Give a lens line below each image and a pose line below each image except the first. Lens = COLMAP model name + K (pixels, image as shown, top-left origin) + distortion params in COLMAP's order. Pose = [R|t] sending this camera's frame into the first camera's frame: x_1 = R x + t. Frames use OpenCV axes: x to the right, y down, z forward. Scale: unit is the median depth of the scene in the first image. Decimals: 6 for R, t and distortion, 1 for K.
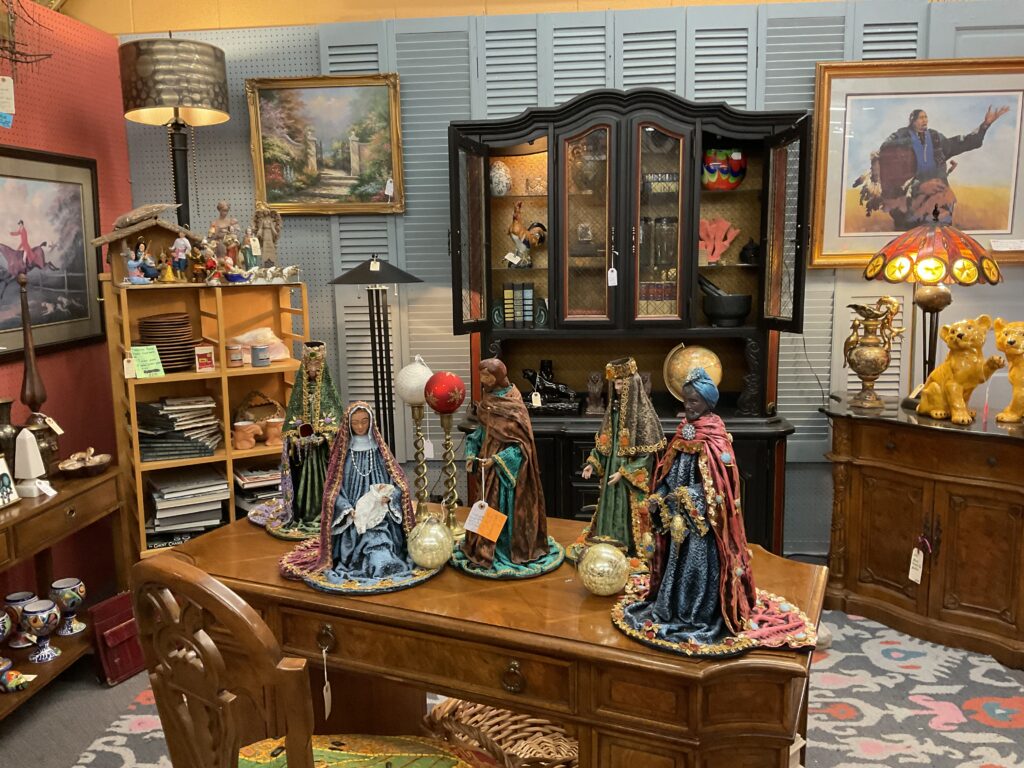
lens RADIAL K [[870.9, 0, 512.0], [0, 870.9, 384.0], [0, 0, 1]] dist [0.061008, -0.106291]
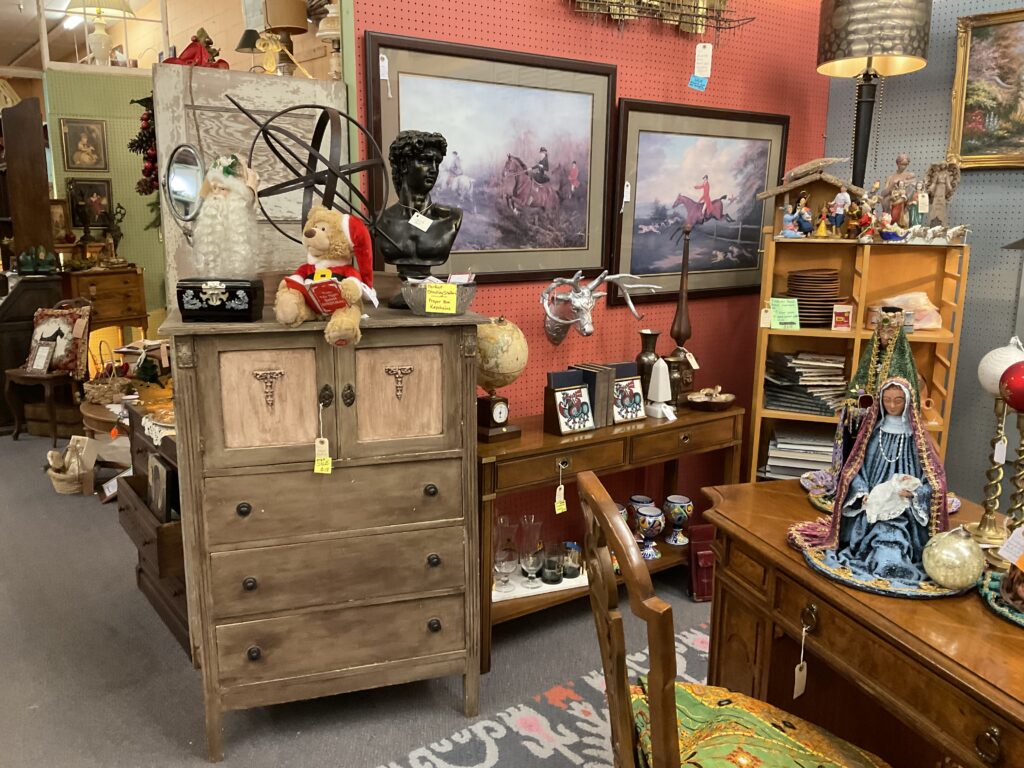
lens RADIAL K [[870.9, 0, 512.0], [0, 870.9, 384.0], [0, 0, 1]] dist [0.061008, -0.106291]
pose [[0.662524, 0.172419, -0.728926, 0.134309], [-0.139748, 0.984512, 0.105858, -0.008120], [0.735889, 0.031732, 0.676358, 0.071339]]
